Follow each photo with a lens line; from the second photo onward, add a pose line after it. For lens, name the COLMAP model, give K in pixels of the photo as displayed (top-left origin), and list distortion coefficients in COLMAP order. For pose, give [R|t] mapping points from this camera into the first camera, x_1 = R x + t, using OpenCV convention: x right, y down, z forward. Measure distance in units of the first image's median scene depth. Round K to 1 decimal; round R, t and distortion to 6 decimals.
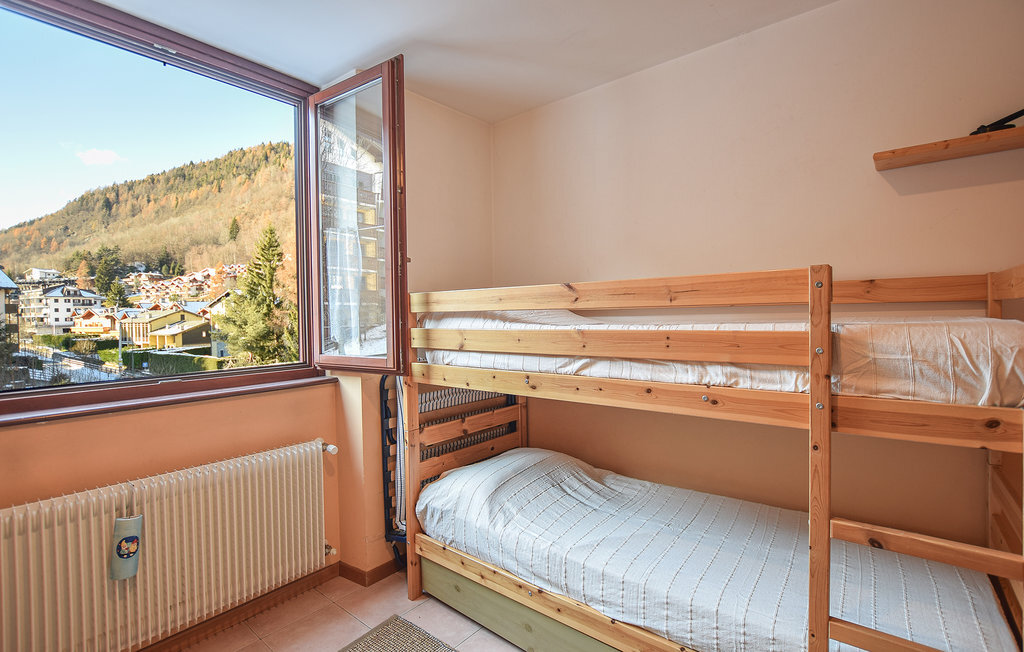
lens RADIAL K [[454.5, 0, 508.0], [0, 454.5, 323.6], [0, 0, 1]] dist [-0.026372, 0.000074]
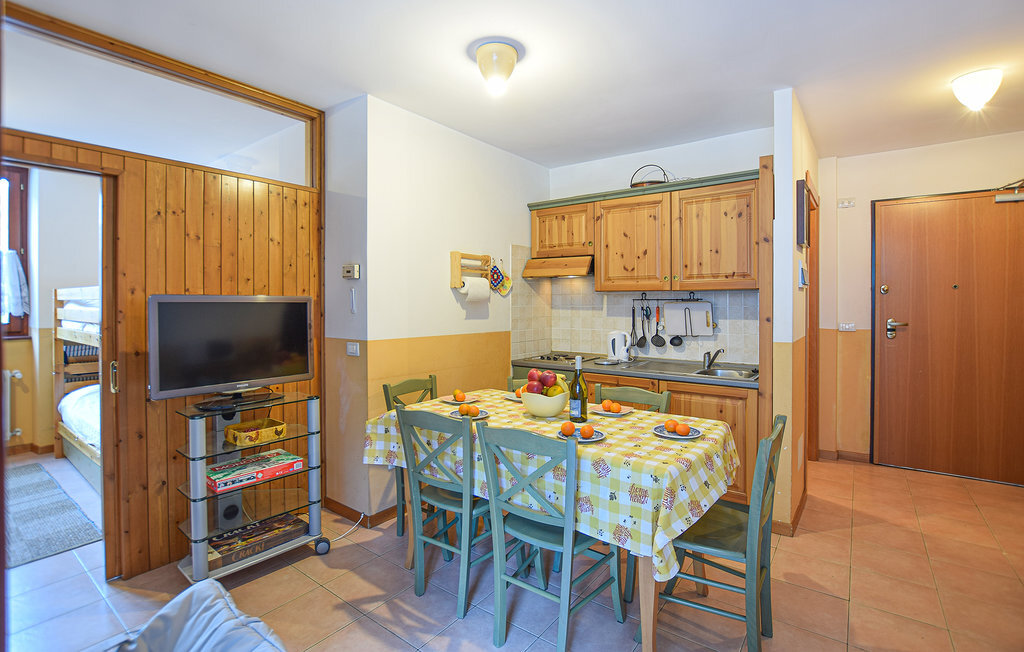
lens RADIAL K [[467.7, 0, 510.5], [0, 467.7, 304.7], [0, 0, 1]] dist [-0.027421, 0.000167]
pose [[0.998940, 0.019281, 0.041807, 1.461899], [-0.018846, 0.999764, -0.010792, -0.018366], [-0.042005, 0.009993, 0.999067, -0.865348]]
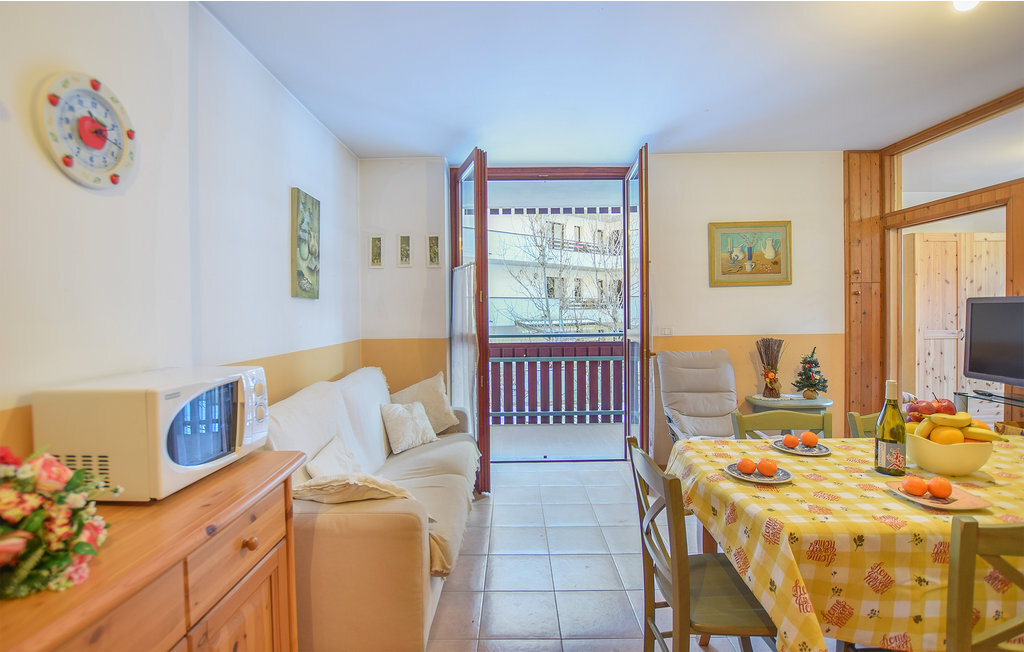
lens RADIAL K [[473.8, 0, 517.0], [0, 473.8, 313.7], [0, 0, 1]] dist [-0.025381, 0.000871]
pose [[-0.778562, 0.033284, -0.626685, 2.523076], [0.018708, 0.999380, 0.029836, -0.053106], [0.627289, 0.011505, -0.778701, 0.320297]]
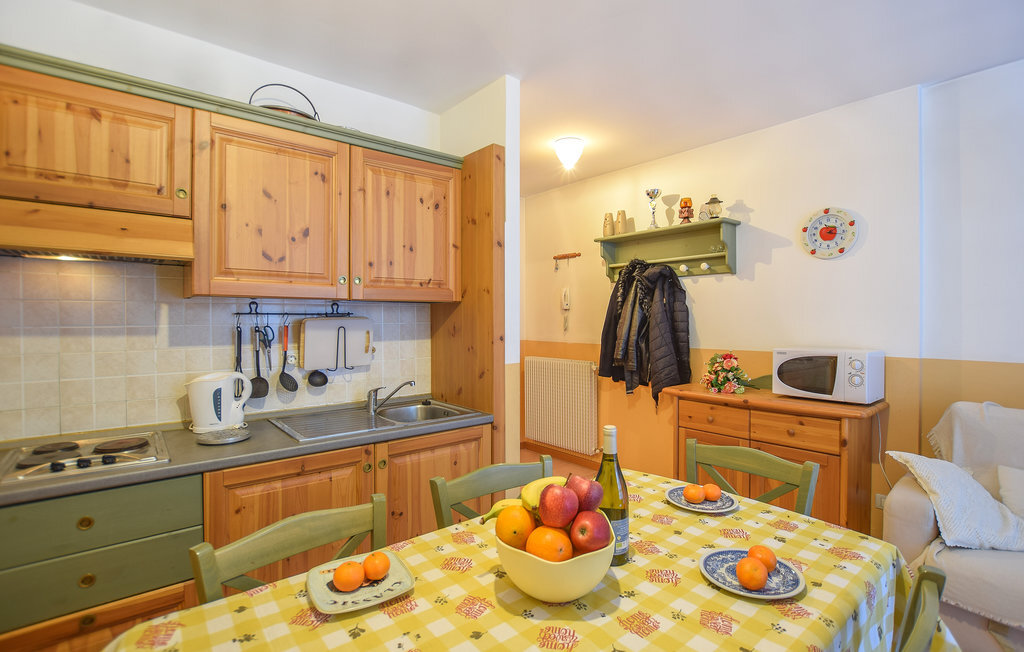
lens RADIAL K [[472.0, 0, 510.1], [0, 472.0, 322.6], [0, 0, 1]] dist [-0.025972, 0.000012]
pose [[0.192757, 0.012105, 0.981172, 1.148900], [0.013648, 0.999794, -0.015015, -0.023938], [-0.981152, 0.016285, 0.192552, 0.133894]]
